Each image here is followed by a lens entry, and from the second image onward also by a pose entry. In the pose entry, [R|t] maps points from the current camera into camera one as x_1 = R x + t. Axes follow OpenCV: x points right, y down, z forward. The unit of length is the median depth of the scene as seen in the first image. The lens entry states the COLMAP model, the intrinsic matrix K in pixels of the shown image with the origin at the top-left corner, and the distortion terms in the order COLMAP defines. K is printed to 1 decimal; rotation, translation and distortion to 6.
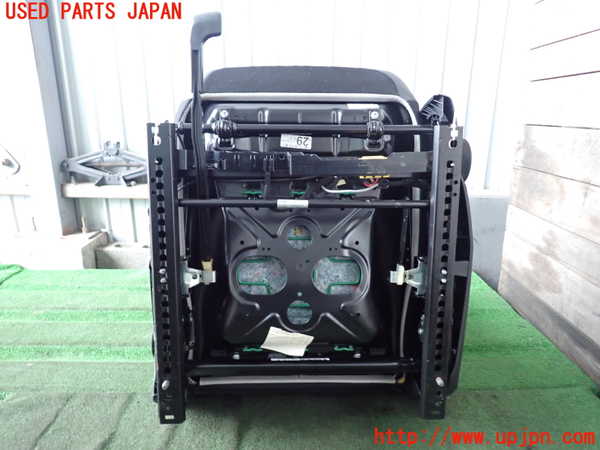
lens RADIAL K [[446.1, 0, 301.5], [0, 446.1, 227.3], [0, 0, 1]] dist [0.001848, -0.000669]
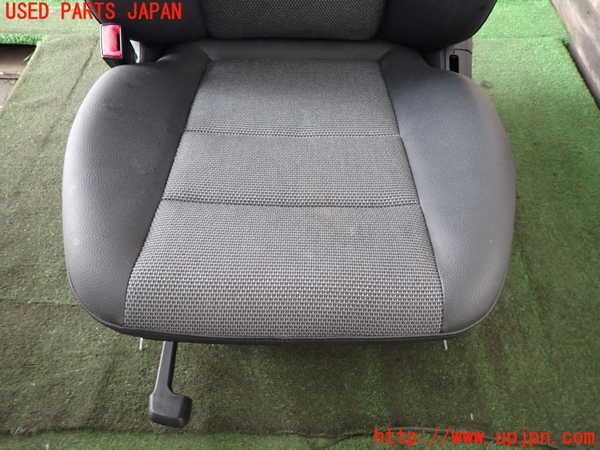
lens RADIAL K [[446.1, 0, 302.6], [0, 446.1, 224.7], [0, 0, 1]] dist [0.001848, -0.000669]
pose [[0.999431, 0.023789, -0.023928, 0.026845], [-0.003369, 0.775973, 0.630757, 0.014164], [0.033573, -0.630317, 0.775611, -0.099342]]
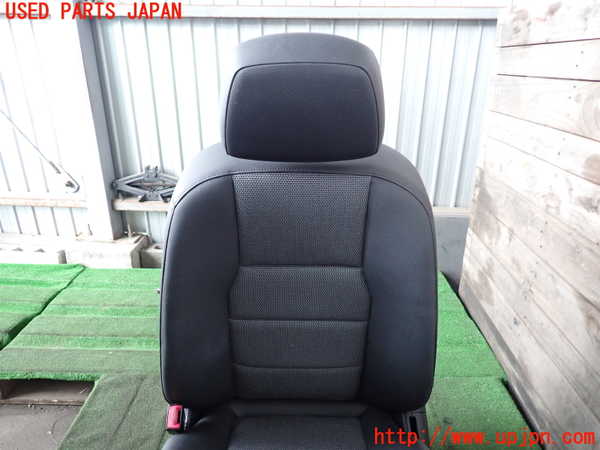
lens RADIAL K [[446.1, 0, 301.4], [0, 446.1, 227.7], [0, 0, 1]] dist [0.001848, -0.000669]
pose [[0.999678, 0.011520, -0.022611, 0.019535], [-0.009046, 0.994260, 0.106610, -0.159188], [0.023710, -0.106371, 0.994044, -0.233507]]
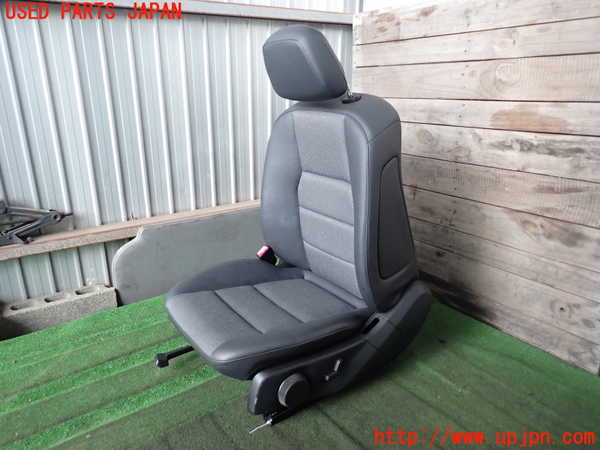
lens RADIAL K [[446.1, 0, 300.5], [0, 446.1, 228.5], [0, 0, 1]] dist [0.001848, -0.000669]
pose [[0.804435, -0.199956, 0.559377, -0.446286], [0.165677, 0.979801, 0.111983, -0.132980], [-0.570470, 0.002592, 0.821314, -0.097329]]
